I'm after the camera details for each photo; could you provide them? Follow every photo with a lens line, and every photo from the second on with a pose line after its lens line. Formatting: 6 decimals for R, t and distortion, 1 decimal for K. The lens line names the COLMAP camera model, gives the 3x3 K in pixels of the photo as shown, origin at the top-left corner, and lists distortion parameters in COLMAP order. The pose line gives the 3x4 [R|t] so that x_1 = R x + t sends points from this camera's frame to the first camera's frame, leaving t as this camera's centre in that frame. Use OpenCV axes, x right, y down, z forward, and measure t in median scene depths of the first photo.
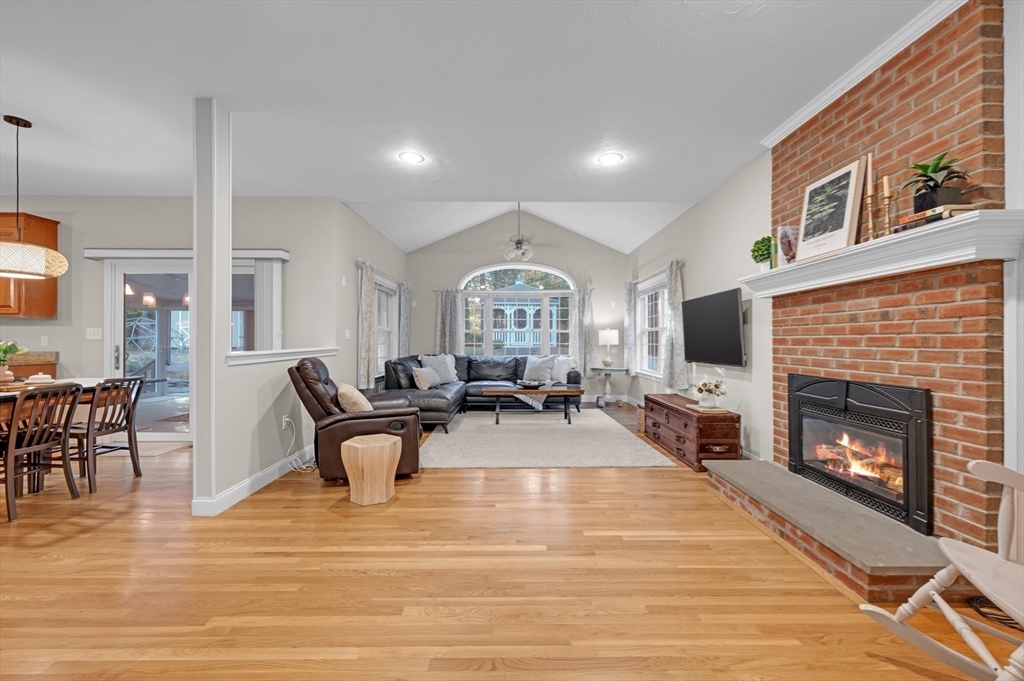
lens RADIAL K [[411.6, 0, 517.6], [0, 411.6, 338.7], [0, 0, 1]] dist [-0.002573, 0.000402]
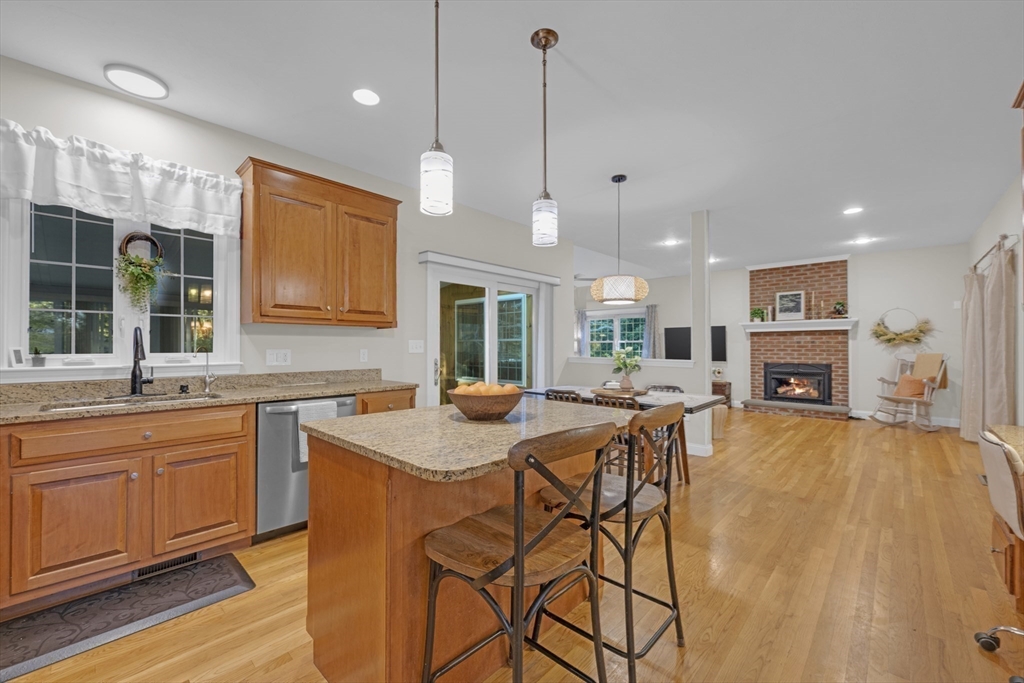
lens RADIAL K [[411.6, 0, 512.6], [0, 411.6, 343.3], [0, 0, 1]] dist [-0.002573, 0.000402]
pose [[0.689751, 0.003829, 0.724037, -1.674422], [-0.001486, 0.999991, -0.003873, -0.017202], [-0.724045, 0.001595, 0.689750, 0.268529]]
